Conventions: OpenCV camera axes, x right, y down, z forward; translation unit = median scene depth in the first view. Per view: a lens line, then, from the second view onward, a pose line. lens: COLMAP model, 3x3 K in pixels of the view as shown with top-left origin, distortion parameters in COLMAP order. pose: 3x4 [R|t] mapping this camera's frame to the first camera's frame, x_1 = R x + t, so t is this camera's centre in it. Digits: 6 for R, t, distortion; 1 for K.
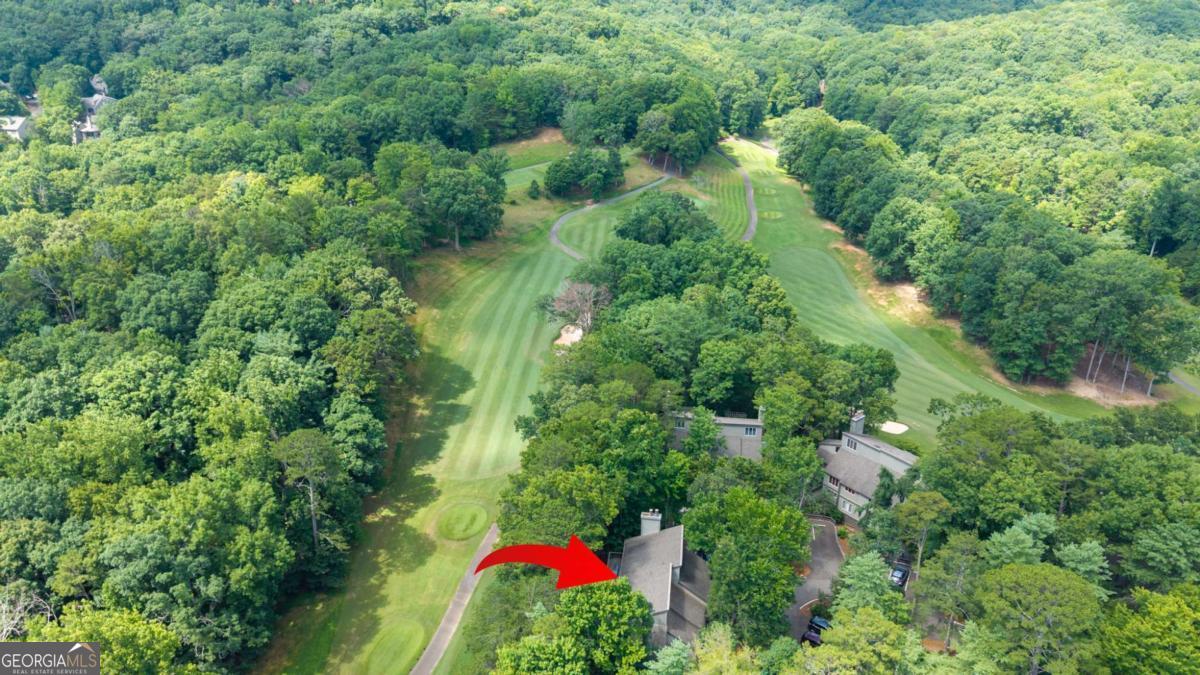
lens RADIAL K [[807.0, 0, 602.8], [0, 807.0, 338.9], [0, 0, 1]] dist [0.009806, -0.016662]
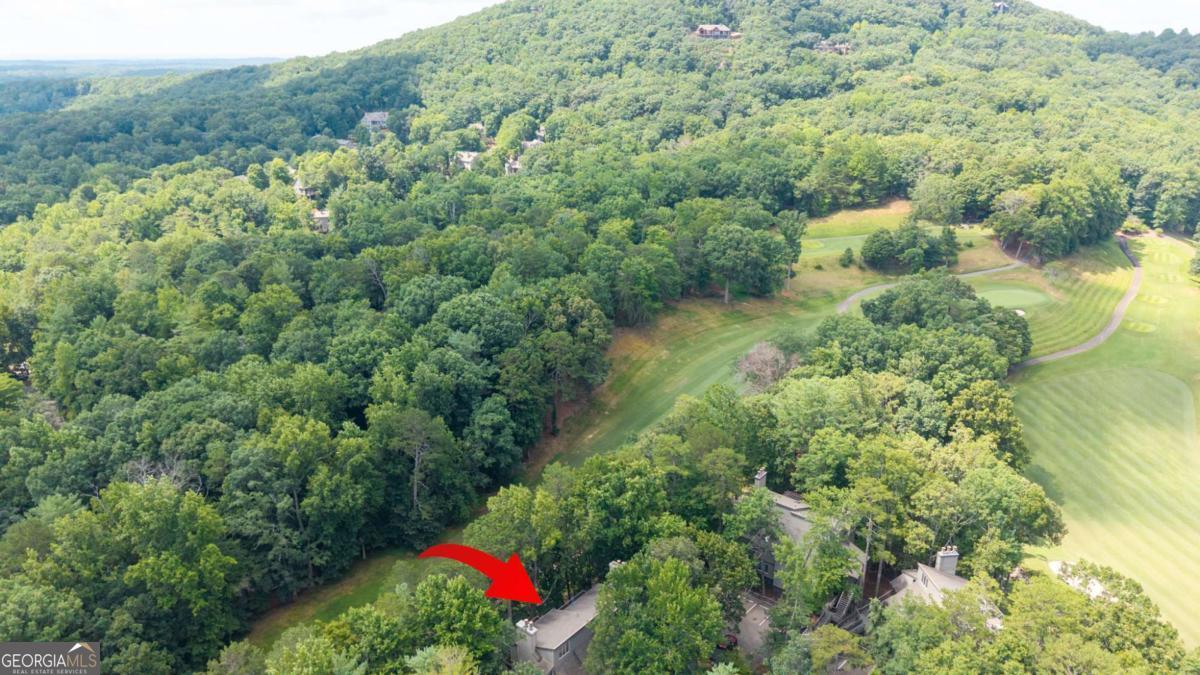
lens RADIAL K [[807.0, 0, 603.5], [0, 807.0, 339.0], [0, 0, 1]] dist [0.009806, -0.016662]
pose [[0.853506, 0.176683, -0.490215, 0.136536], [-0.212728, 0.976941, -0.018270, -0.008452], [0.475683, 0.119876, 0.871410, 0.022913]]
